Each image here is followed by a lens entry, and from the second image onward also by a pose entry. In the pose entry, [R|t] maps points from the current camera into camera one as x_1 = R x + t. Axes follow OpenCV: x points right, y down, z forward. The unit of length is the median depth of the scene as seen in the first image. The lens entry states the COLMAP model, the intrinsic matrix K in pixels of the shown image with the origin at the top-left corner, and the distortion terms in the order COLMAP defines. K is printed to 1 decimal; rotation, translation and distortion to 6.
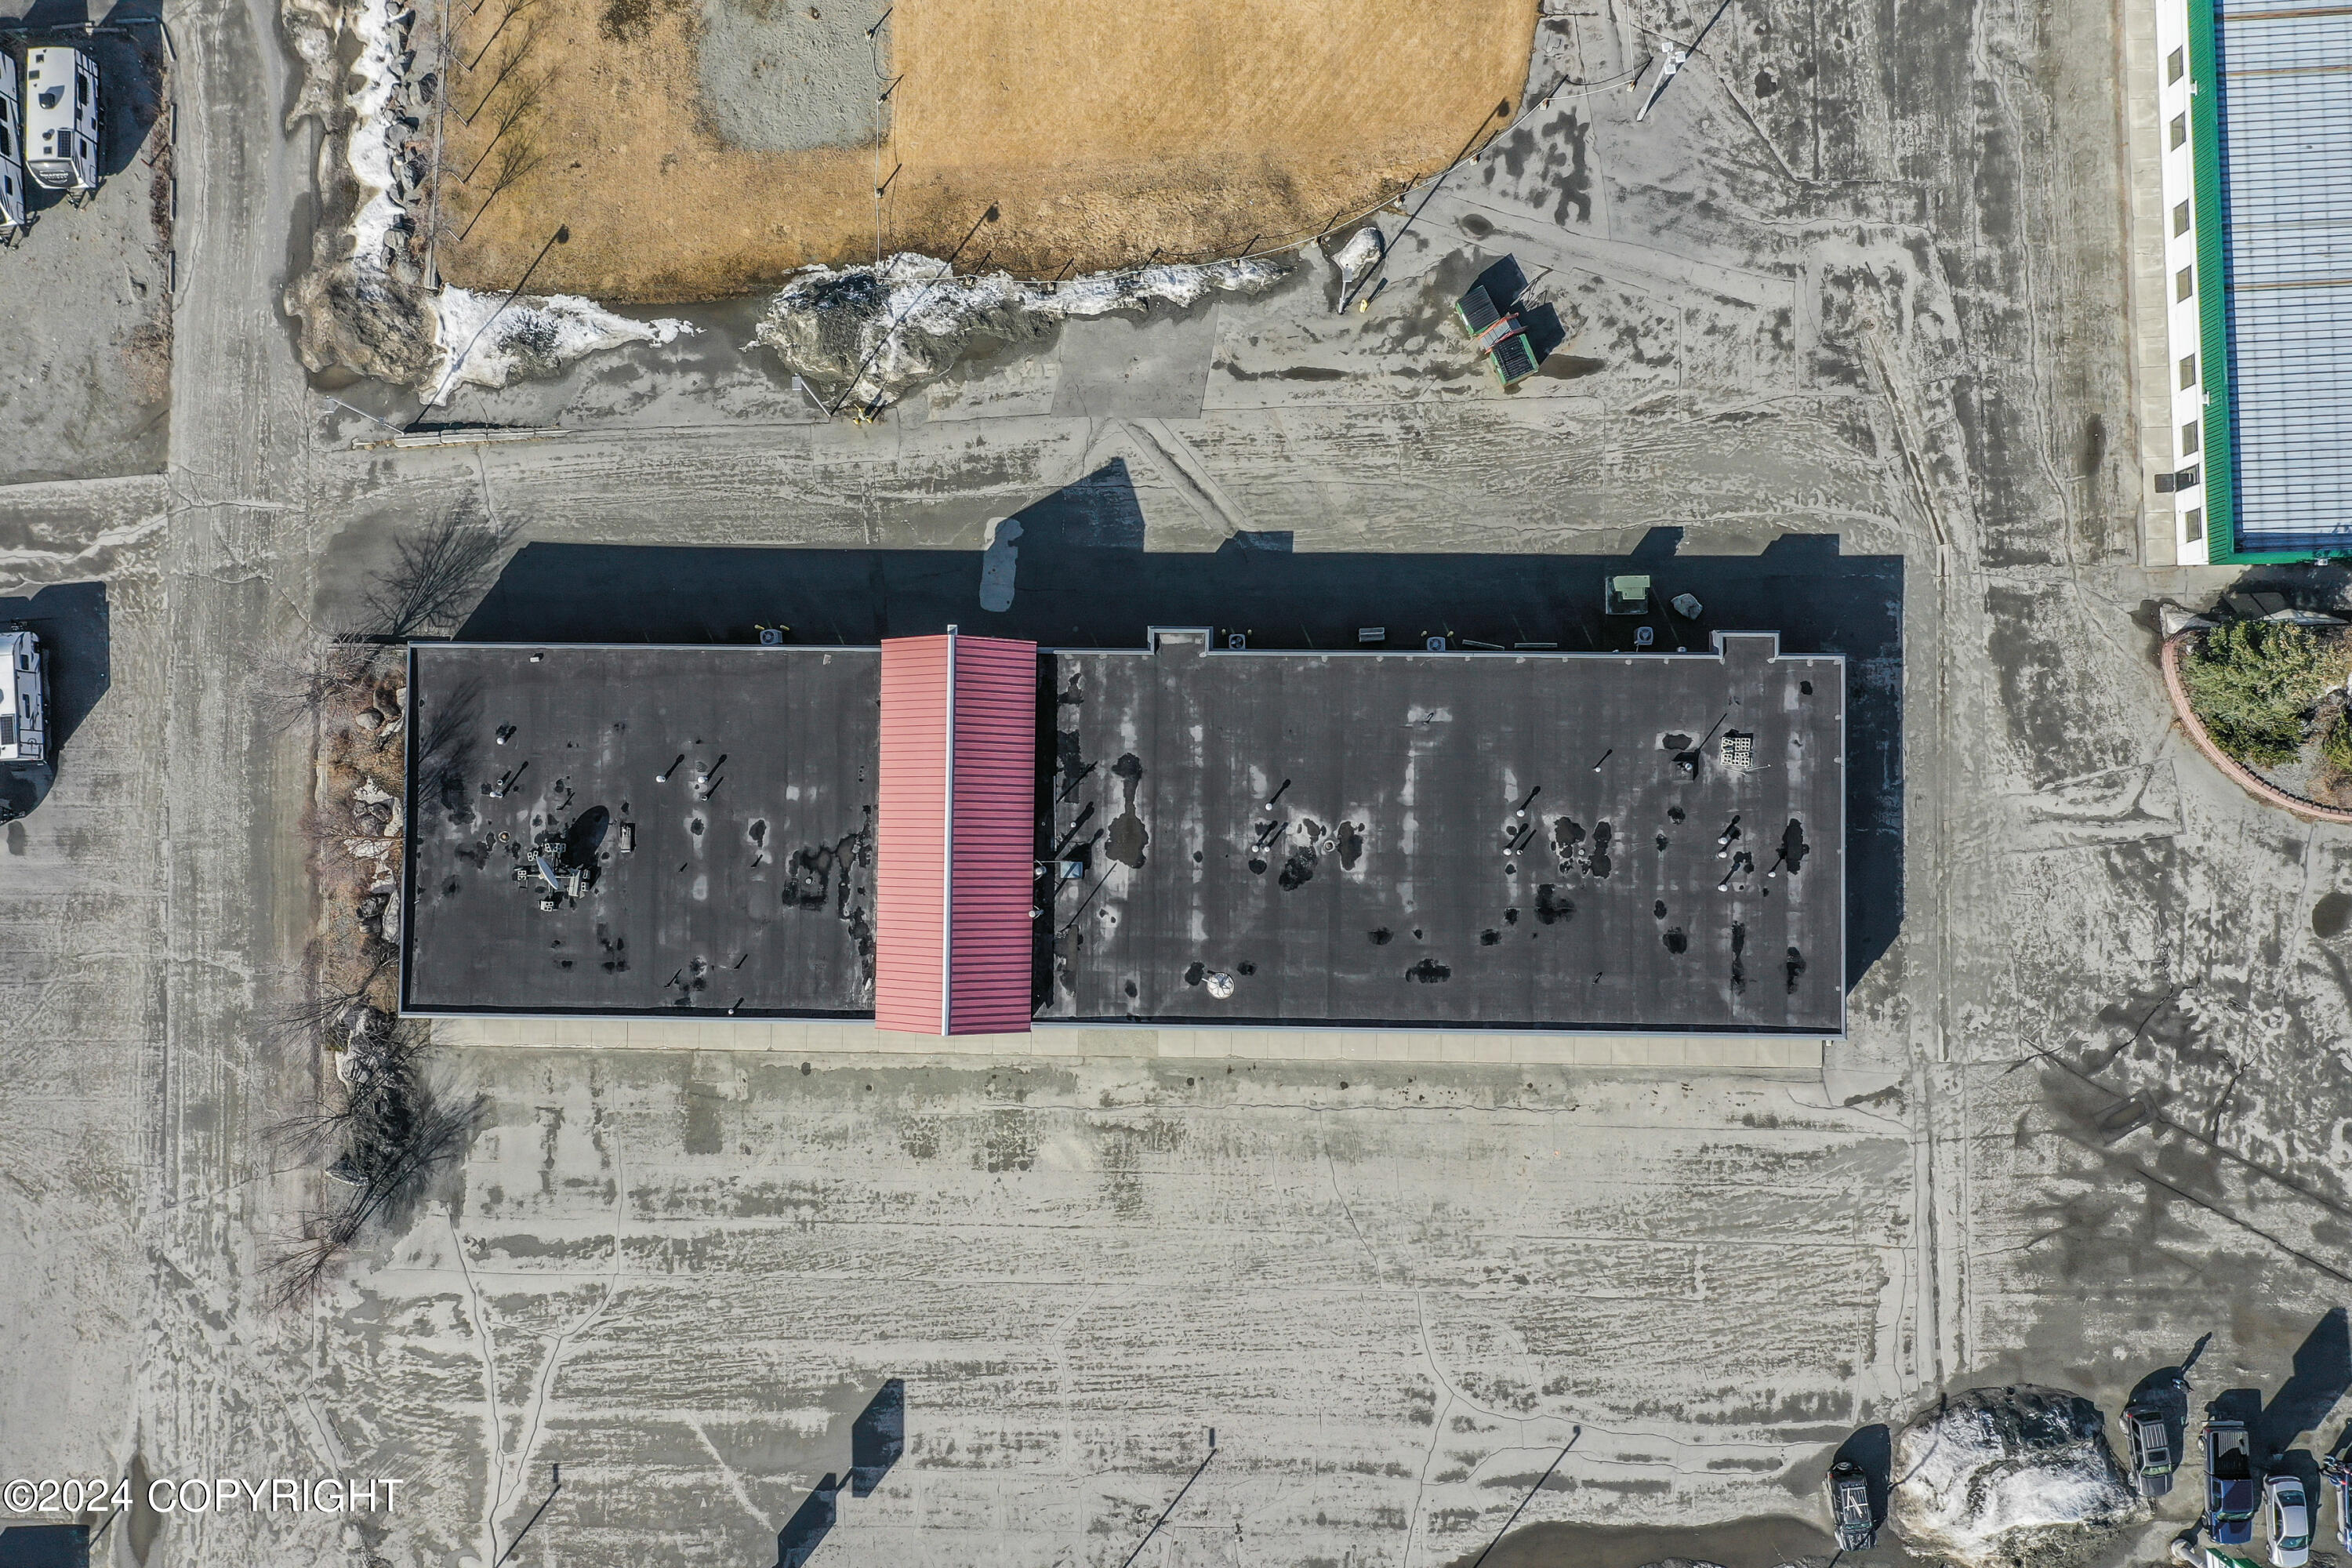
lens RADIAL K [[1847.1, 0, 1201.3], [0, 1847.1, 785.7], [0, 0, 1]] dist [0.001155, 0.001559]
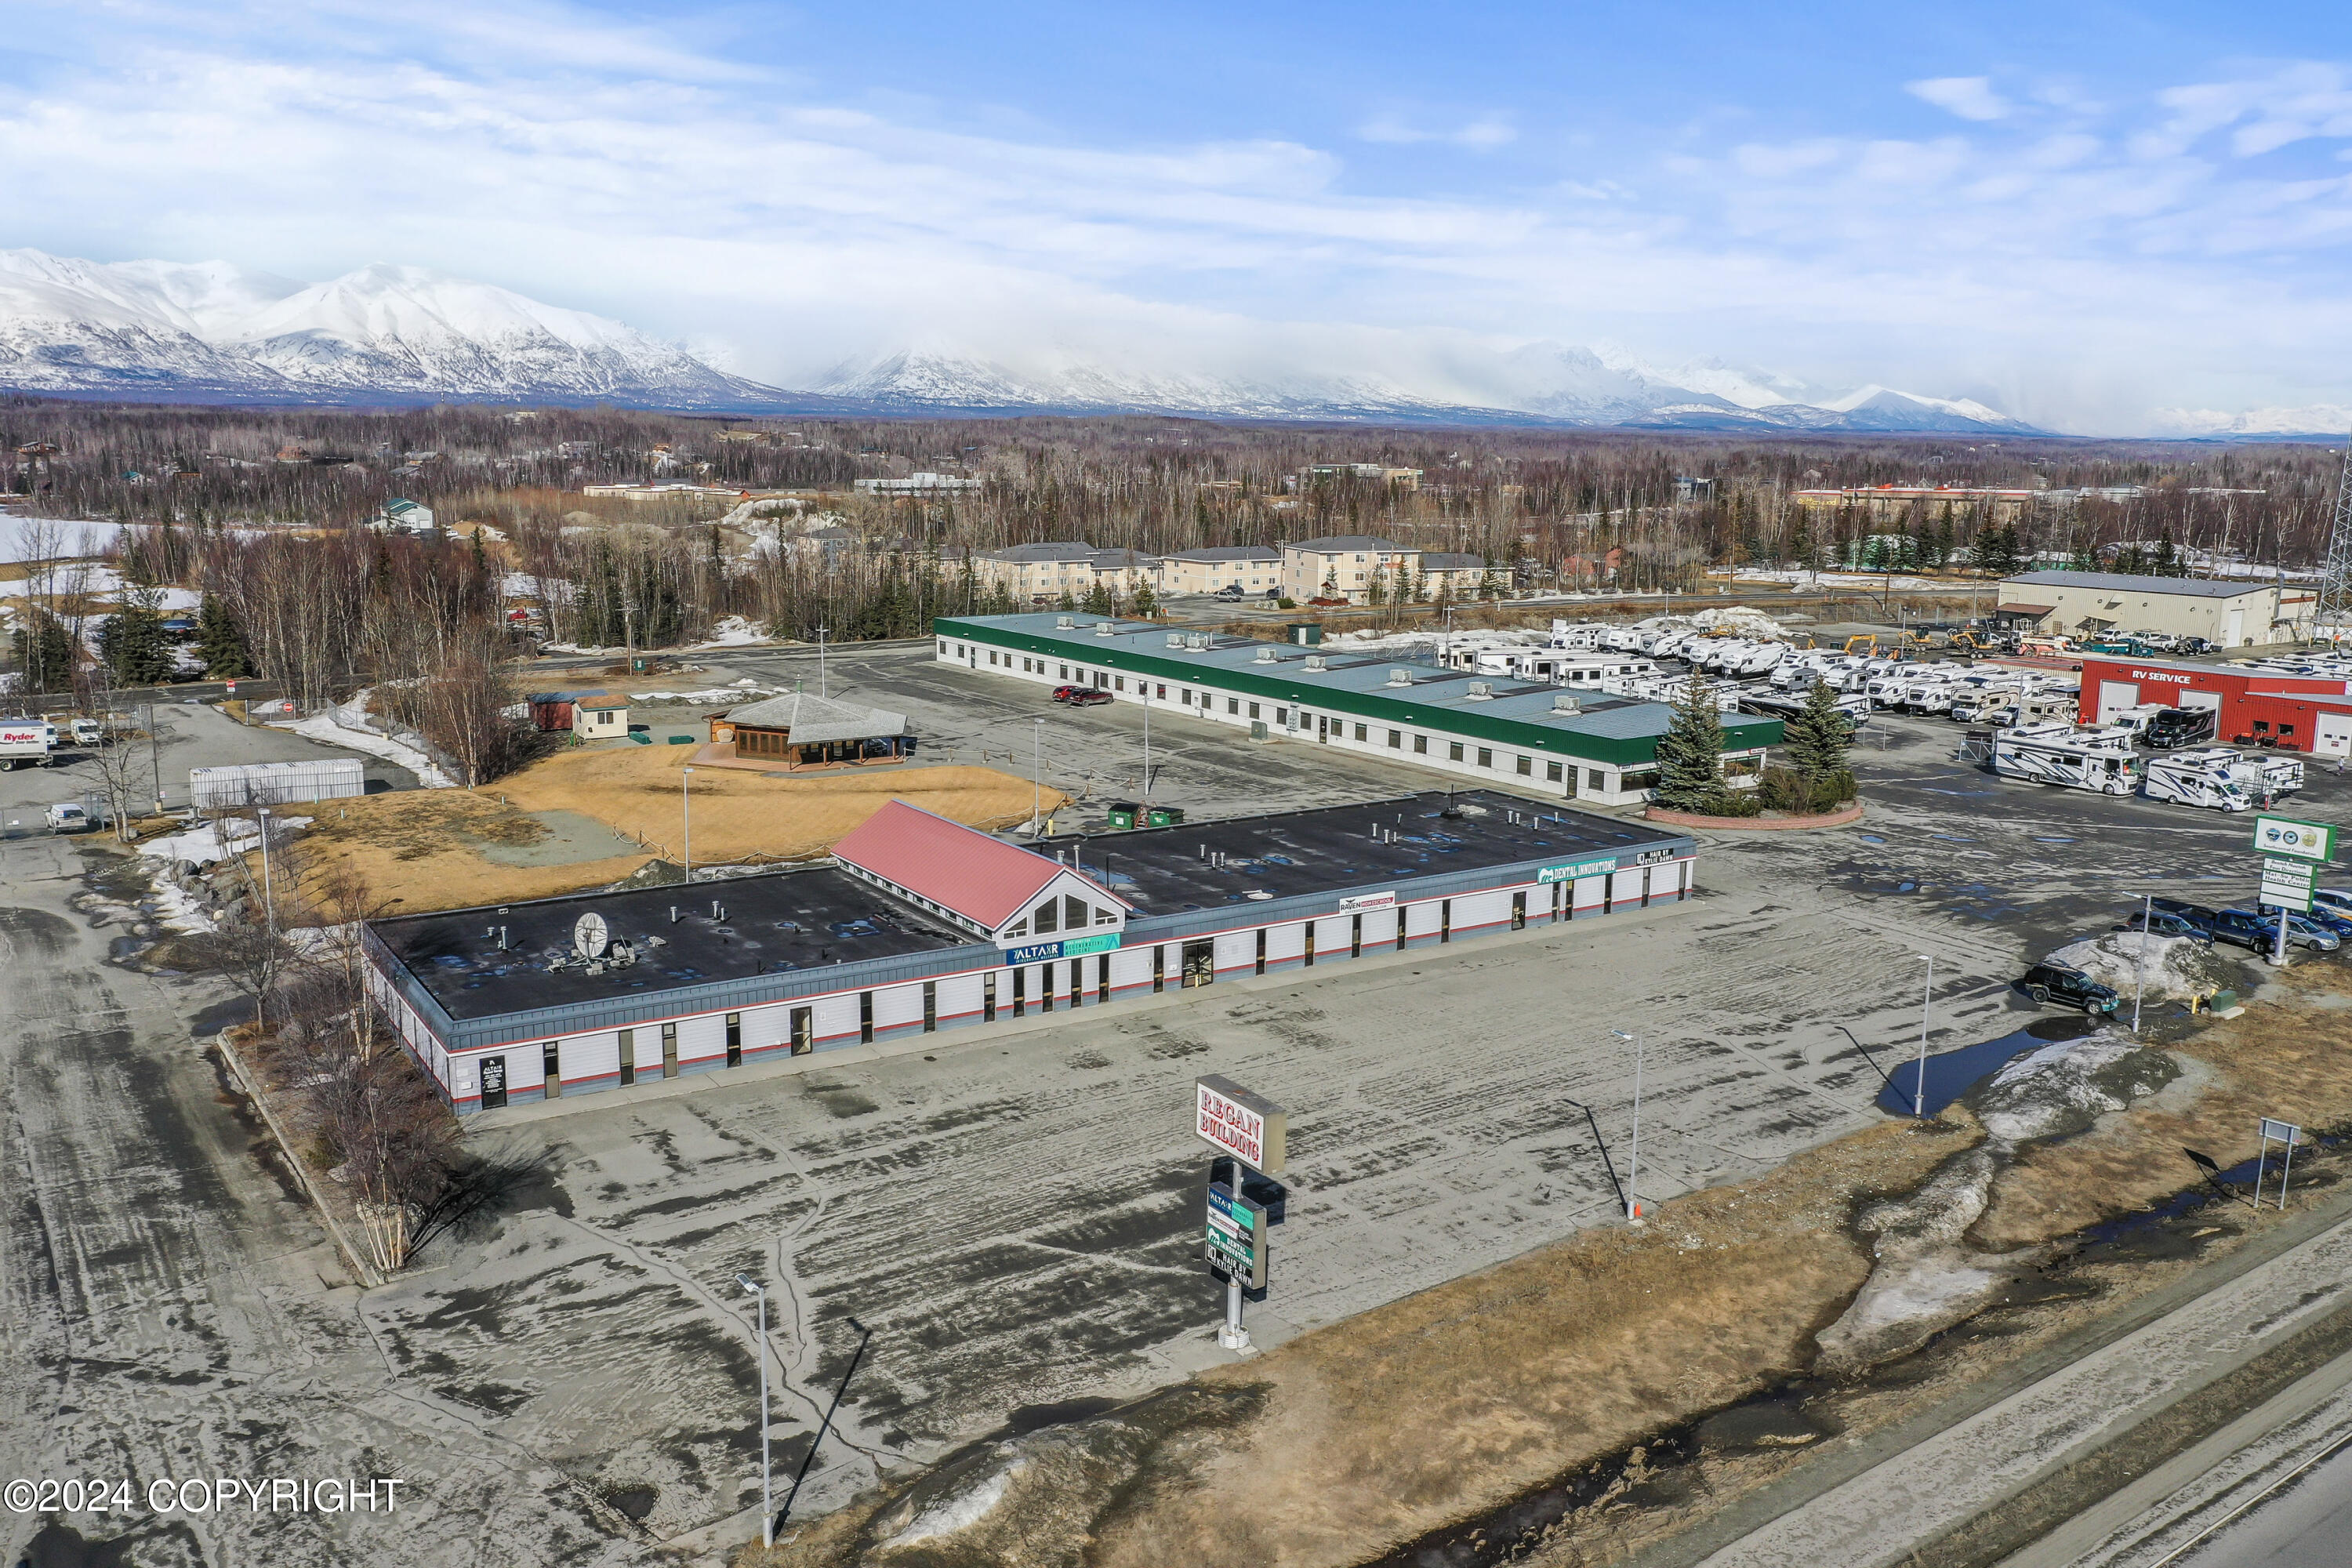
lens RADIAL K [[1878.1, 0, 1198.3], [0, 1878.1, 791.4], [0, 0, 1]] dist [-0.003131, 0.003024]
pose [[0.824814, -0.073825, 0.560563, -0.592679], [0.563333, 0.192079, -0.803593, 0.904140], [-0.048347, 0.978599, 0.200018, 0.696783]]
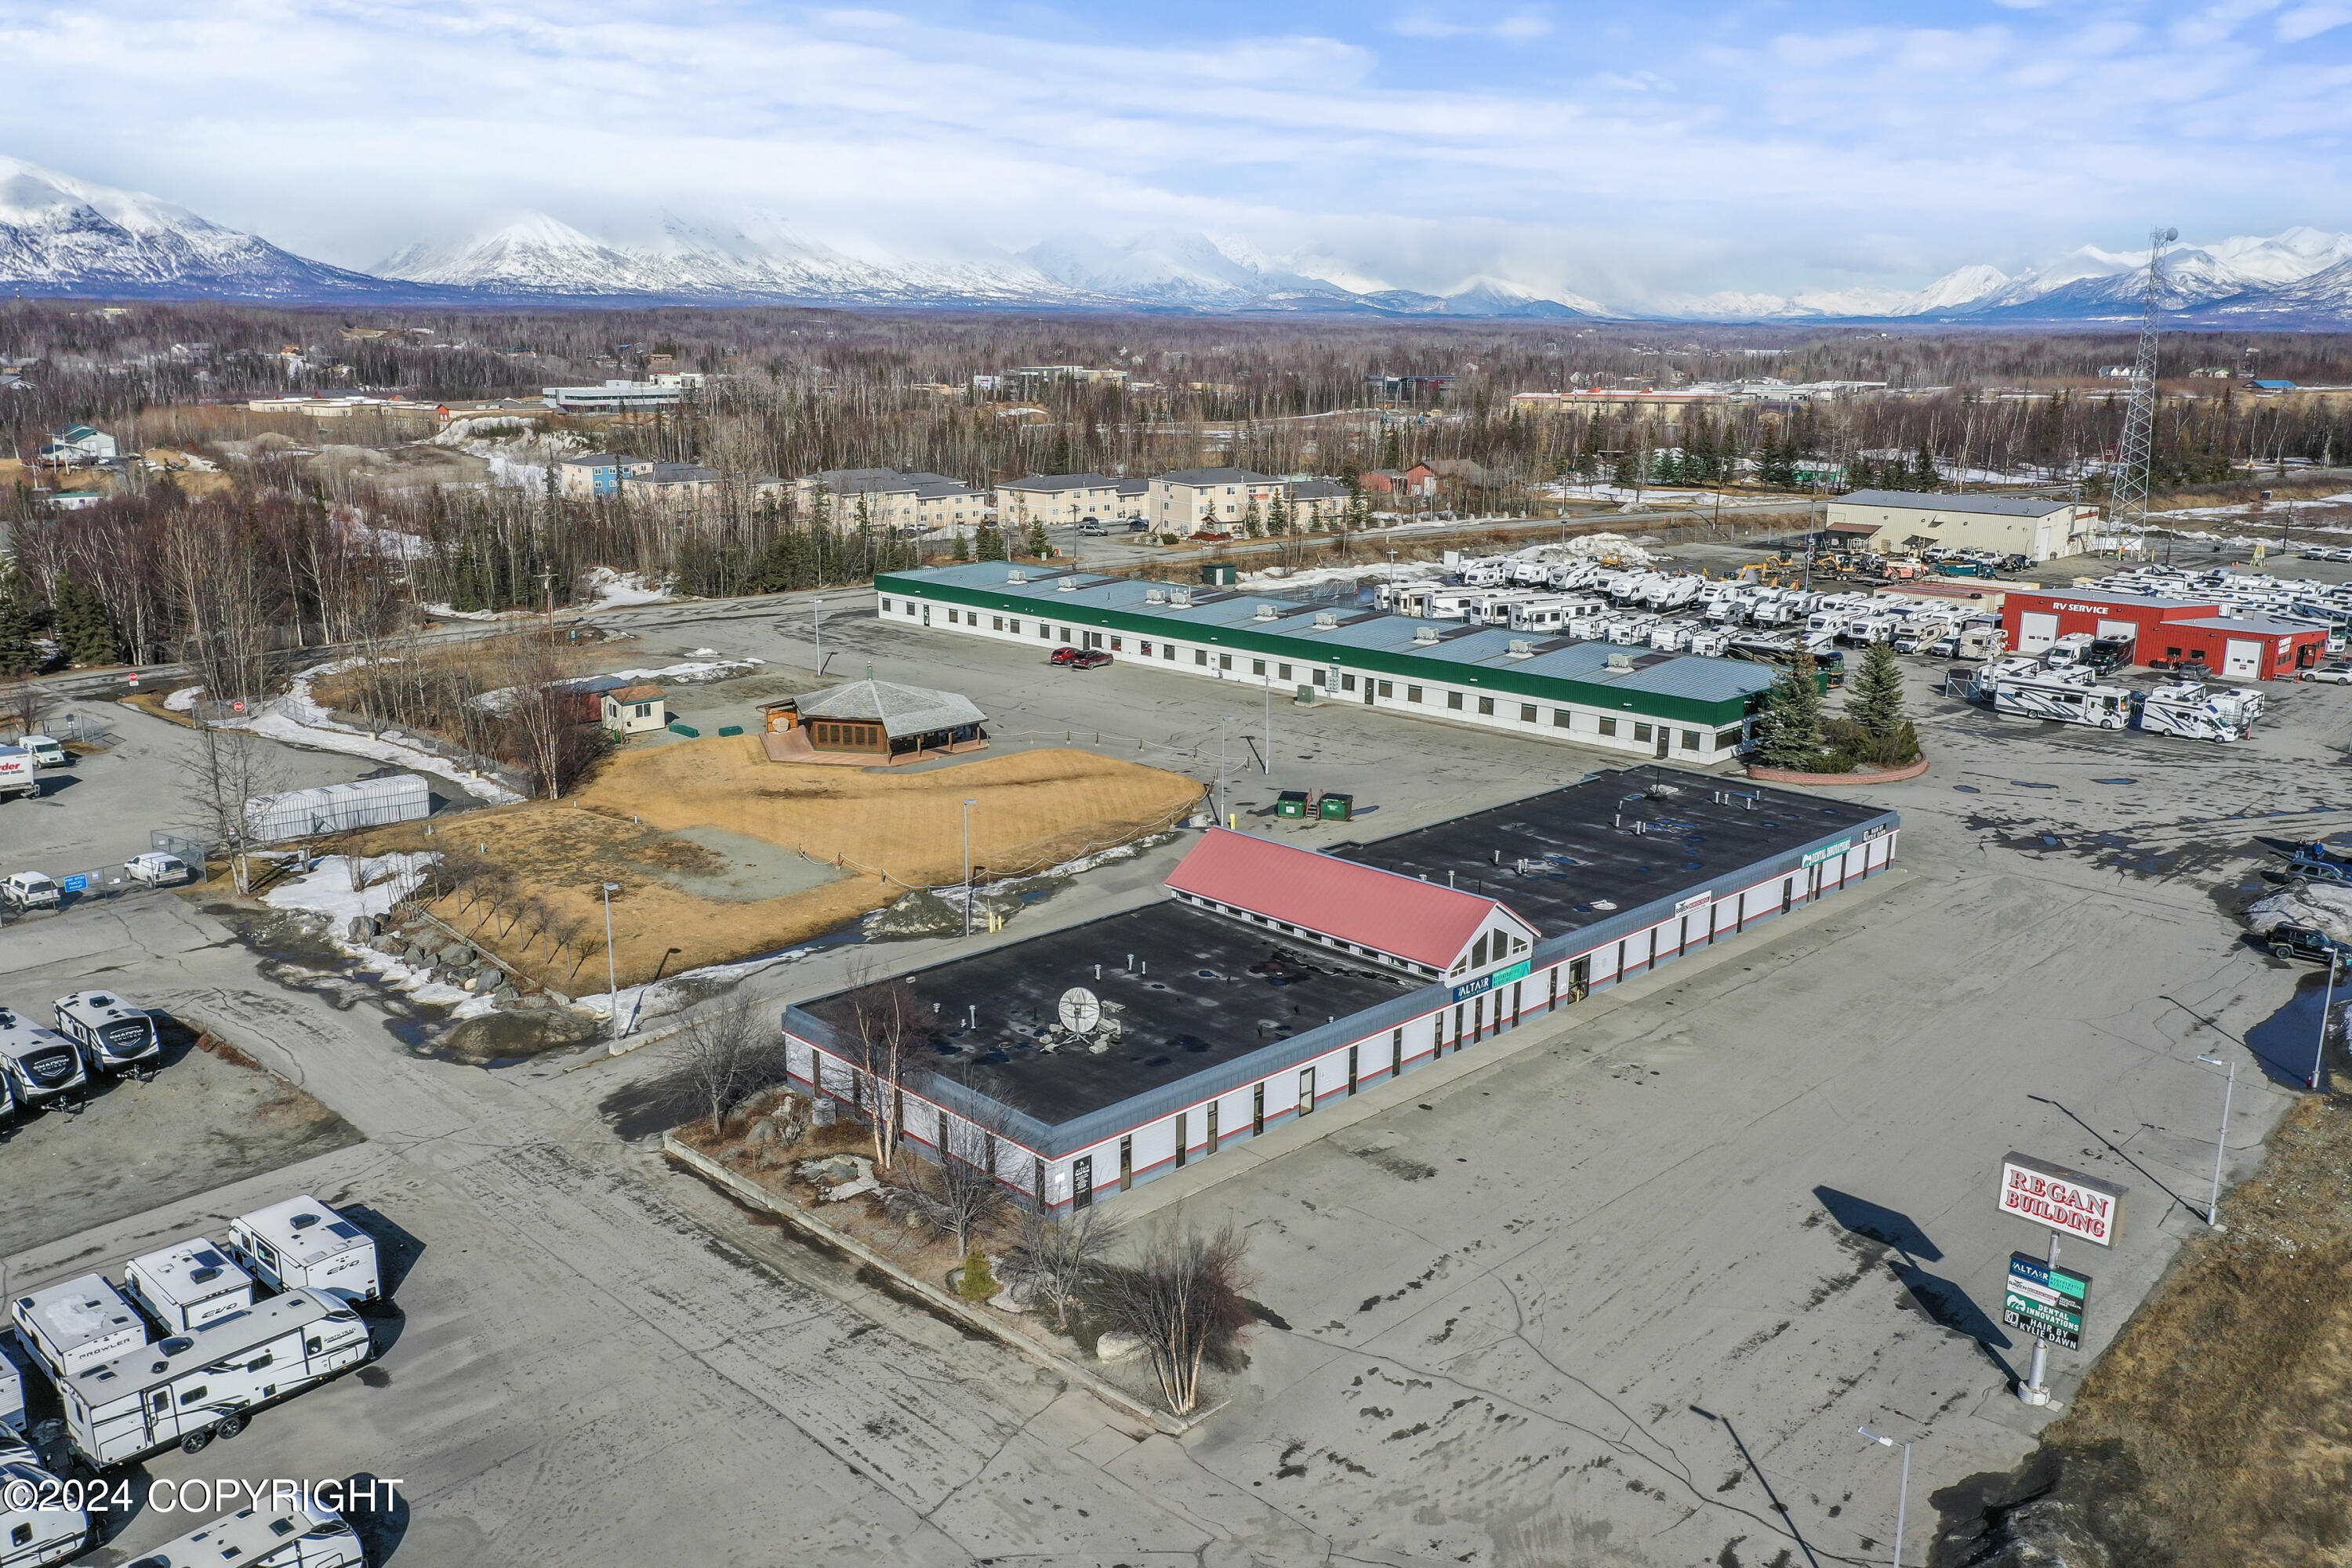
lens RADIAL K [[1847.1, 0, 1201.3], [0, 1847.1, 785.7], [0, 0, 1]] dist [0.001155, 0.001559]
pose [[0.700630, -0.145645, 0.698502, -0.875714], [0.712073, 0.205139, -0.671468, 0.632835], [-0.045495, 0.967835, 0.247436, 0.642108]]
